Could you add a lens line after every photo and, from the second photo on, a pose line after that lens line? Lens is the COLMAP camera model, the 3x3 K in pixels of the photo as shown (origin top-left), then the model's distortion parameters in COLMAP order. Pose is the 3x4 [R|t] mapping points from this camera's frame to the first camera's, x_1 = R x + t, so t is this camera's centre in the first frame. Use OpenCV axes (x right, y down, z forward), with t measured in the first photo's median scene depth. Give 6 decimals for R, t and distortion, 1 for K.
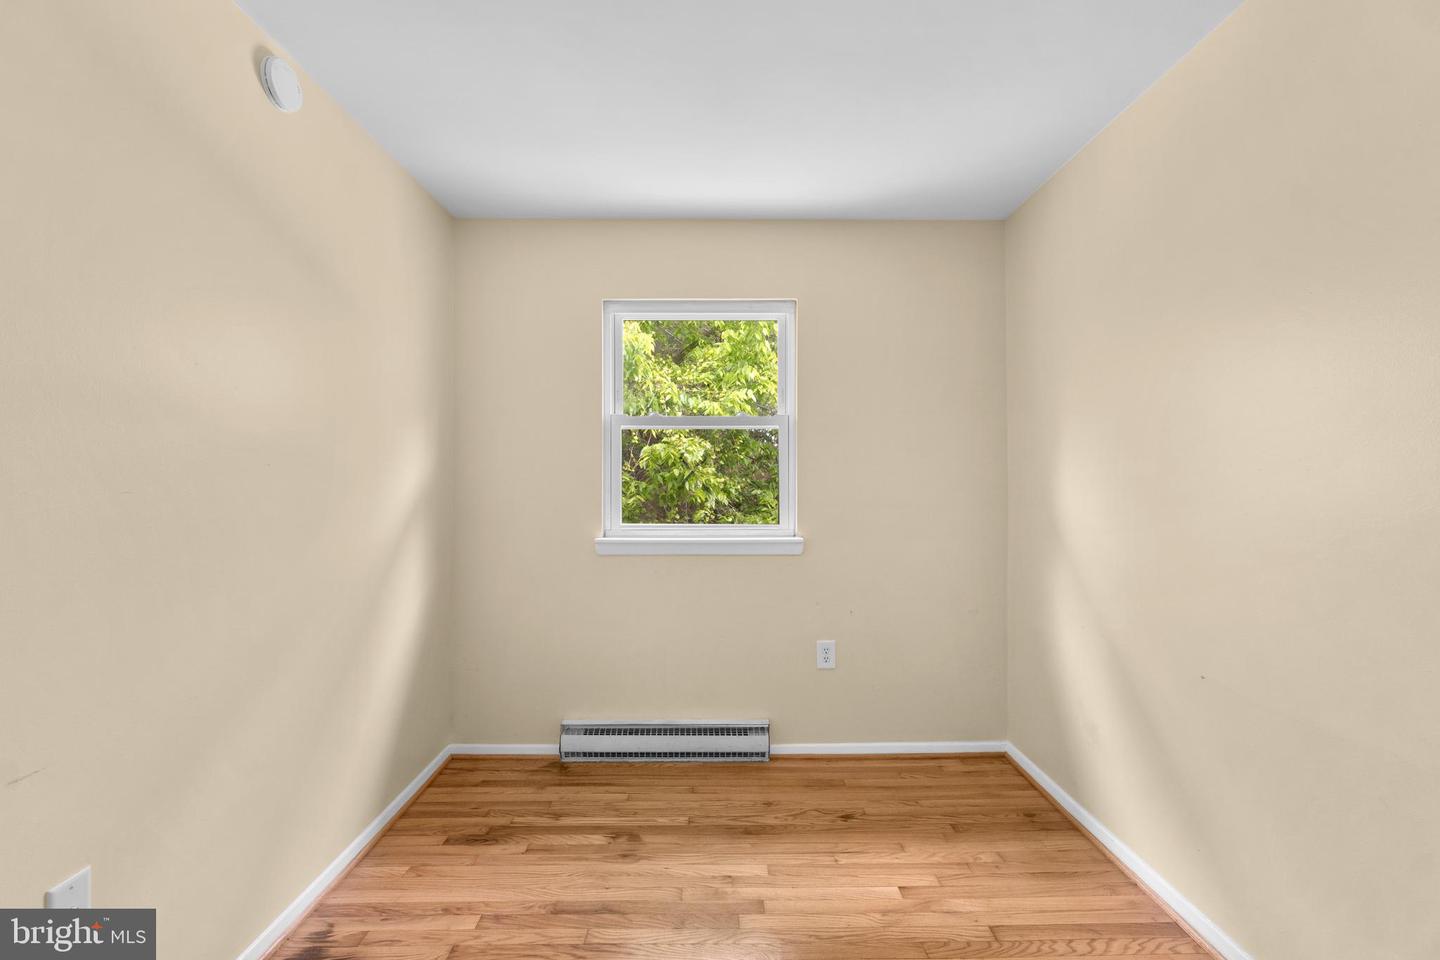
lens RADIAL K [[625.4, 0, 714.8], [0, 625.4, 468.9], [0, 0, 1]] dist [-0.004037, 0.001310]
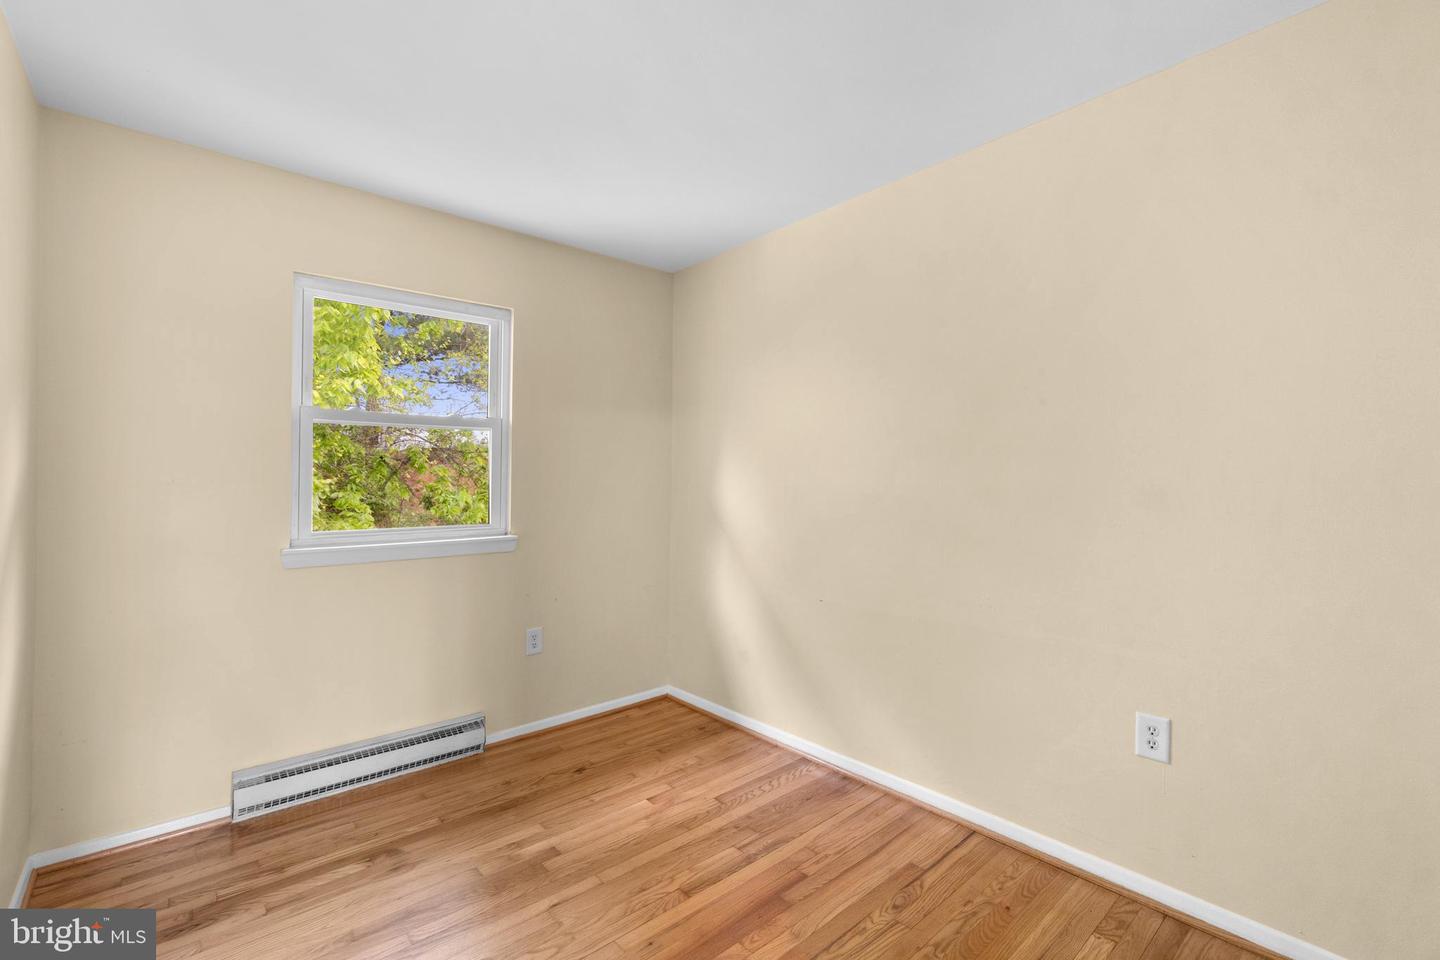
lens RADIAL K [[638.9, 0, 725.3], [0, 638.9, 490.5], [0, 0, 1]] dist [-0.002856, 0.000156]
pose [[0.749939, -0.011283, 0.661410, -0.338647], [-0.009883, 0.999552, 0.028257, -0.000298], [-0.661433, -0.027728, 0.749492, -0.052577]]
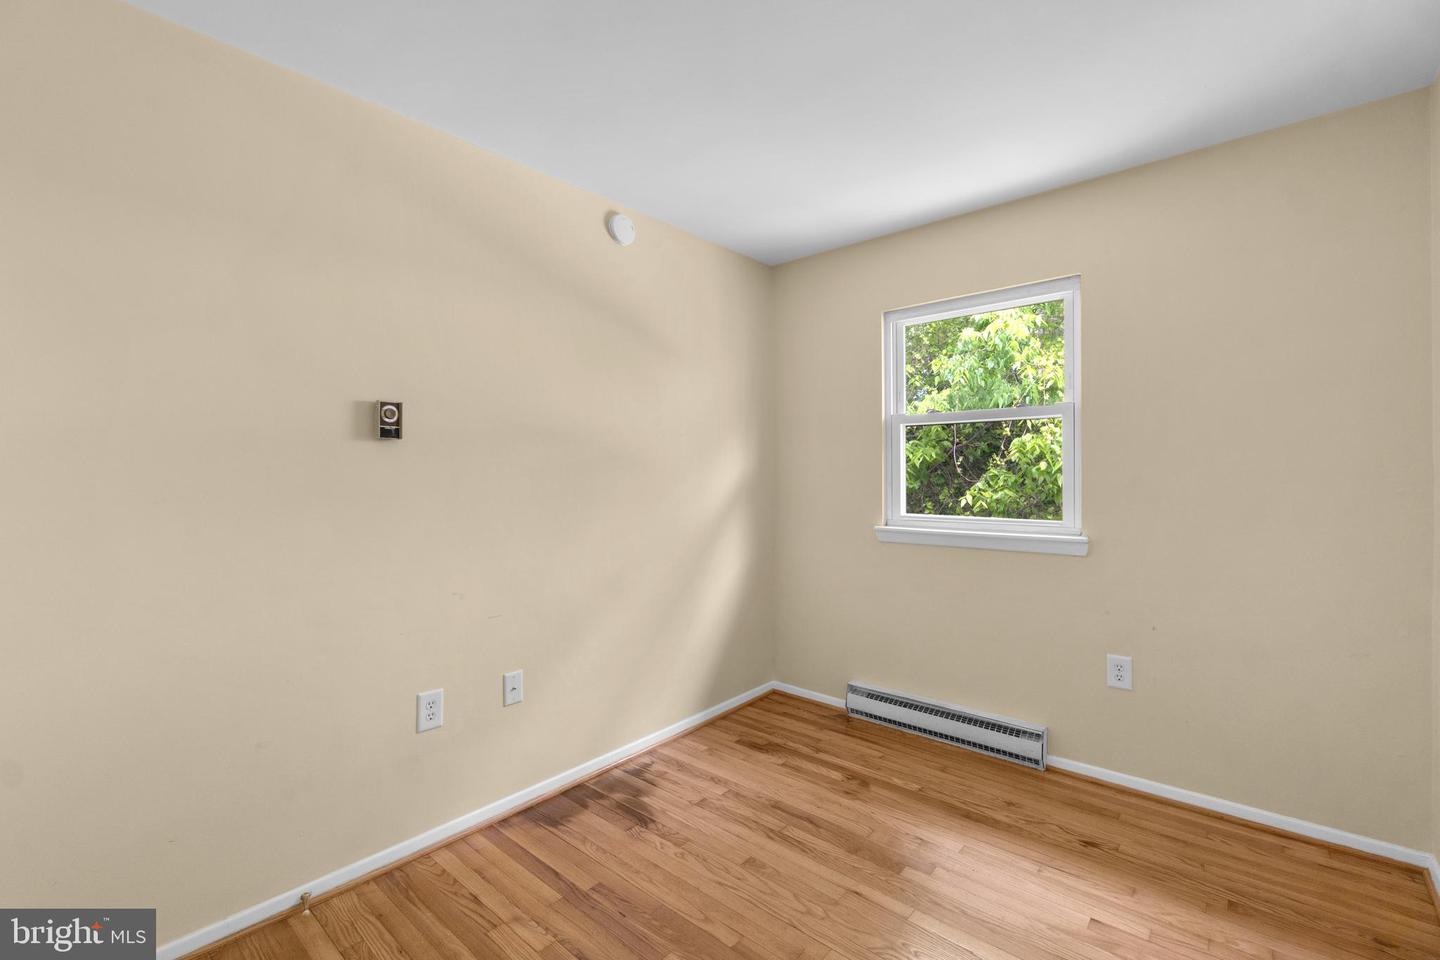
lens RADIAL K [[625.4, 0, 714.8], [0, 625.4, 468.9], [0, 0, 1]] dist [-0.004037, 0.001310]
pose [[0.745862, -0.007480, -0.666058, 0.380612], [0.014729, 0.999878, 0.005264, -0.001649], [0.665937, -0.013736, 0.745881, -0.031701]]
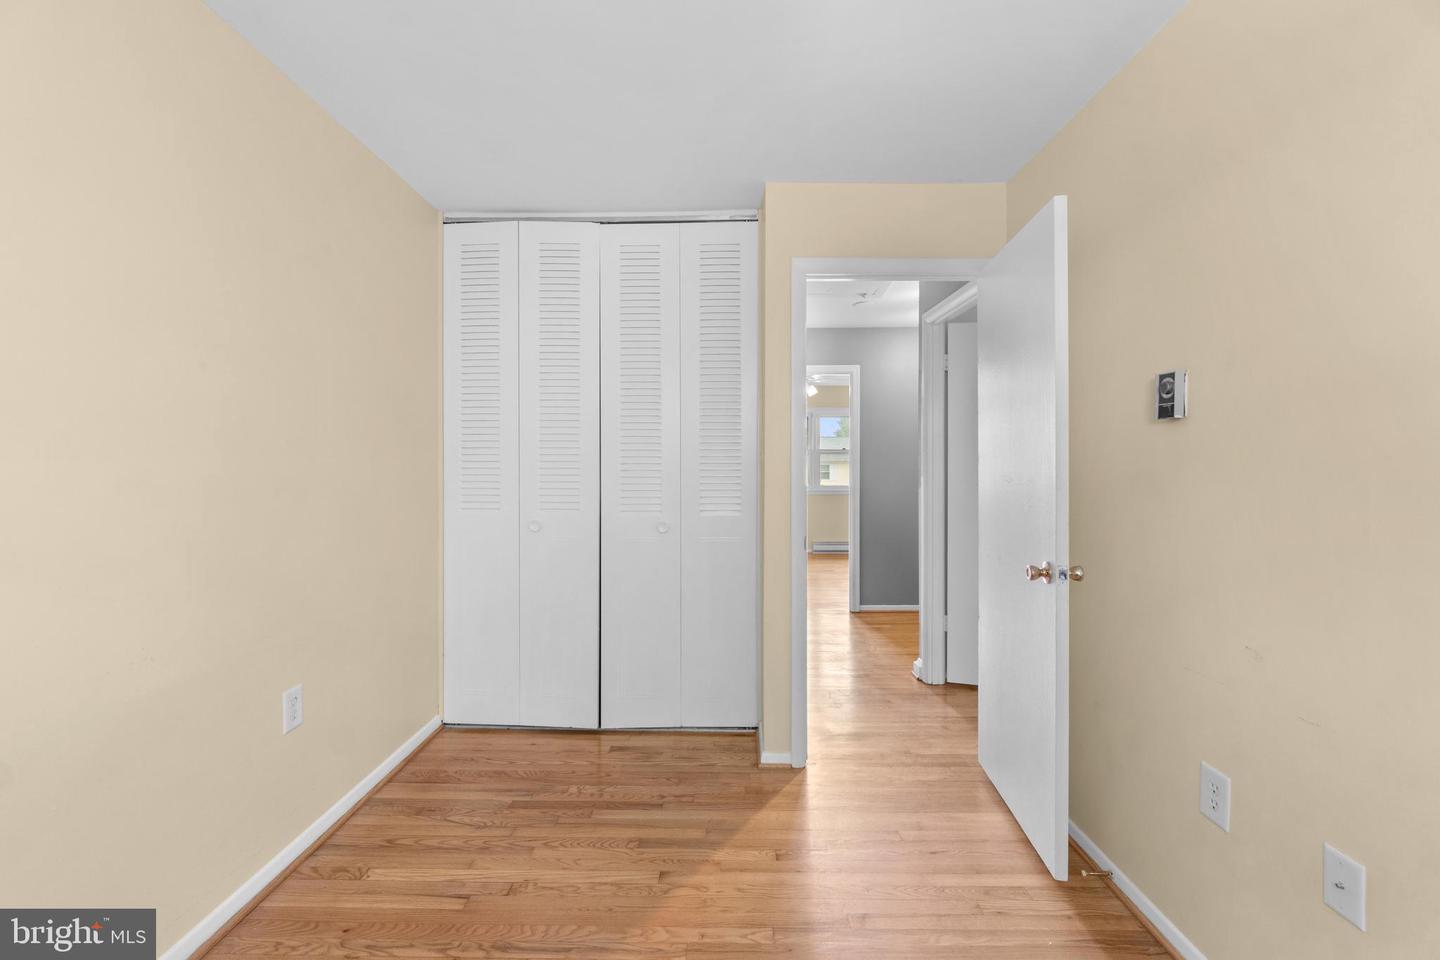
lens RADIAL K [[630.7, 0, 728.9], [0, 630.7, 463.8], [0, 0, 1]] dist [-0.002879, 0.000061]
pose [[-0.999958, 0.000925, -0.009164, -0.006268], [0.001104, 0.999808, -0.019546, 0.017292], [0.009144, -0.019556, -0.999767, 0.951419]]
